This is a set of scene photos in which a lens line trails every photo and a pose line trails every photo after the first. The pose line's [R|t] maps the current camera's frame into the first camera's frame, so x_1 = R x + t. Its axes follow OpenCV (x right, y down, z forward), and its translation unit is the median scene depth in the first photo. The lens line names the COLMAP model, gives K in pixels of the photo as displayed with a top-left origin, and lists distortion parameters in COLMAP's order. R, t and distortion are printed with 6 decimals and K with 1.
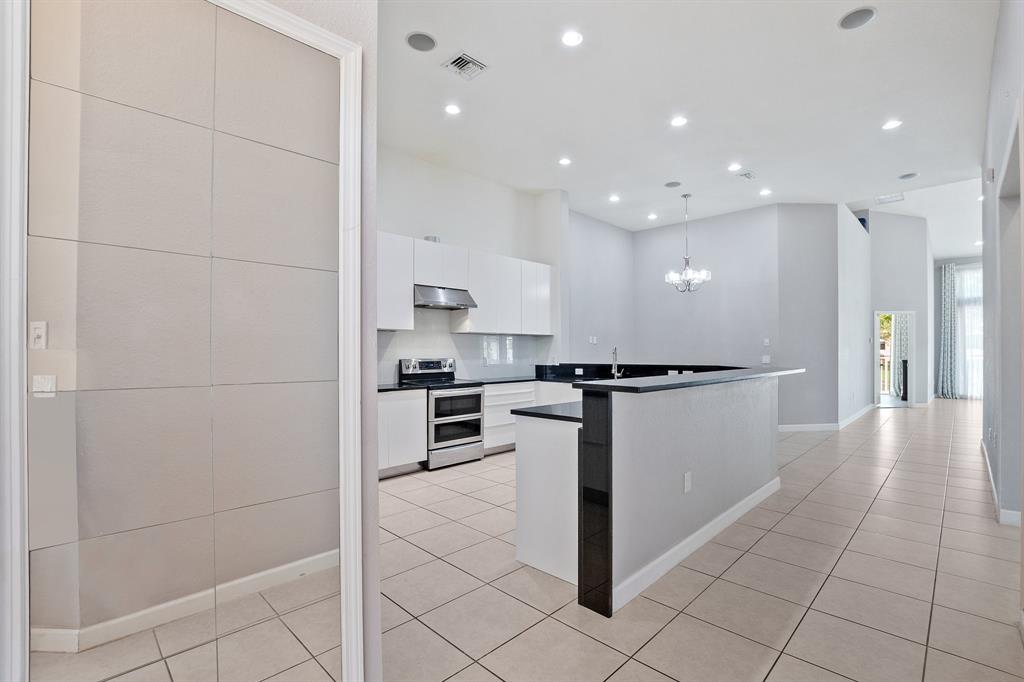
lens RADIAL K [[457.4, 0, 513.7], [0, 457.4, 343.8], [0, 0, 1]] dist [-0.026250, 0.000504]
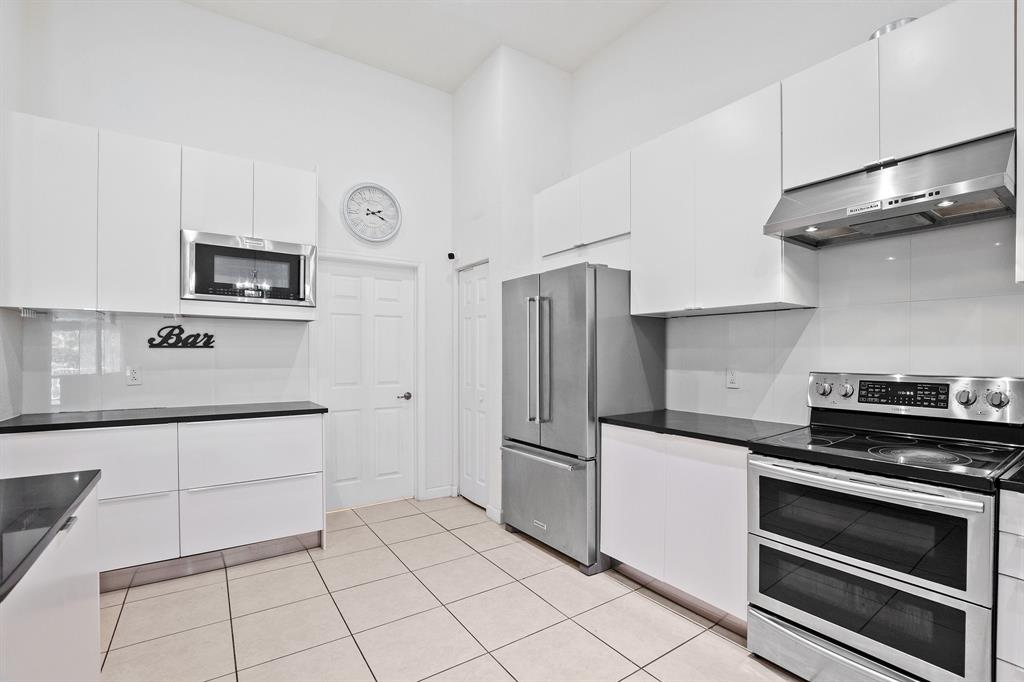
lens RADIAL K [[457.4, 0, 513.7], [0, 457.4, 343.8], [0, 0, 1]] dist [-0.026250, 0.000504]
pose [[-0.185494, -0.020320, -0.982435, 0.220474], [0.011264, 0.999677, -0.022804, 0.014481], [0.982581, -0.015296, -0.185205, 0.809747]]
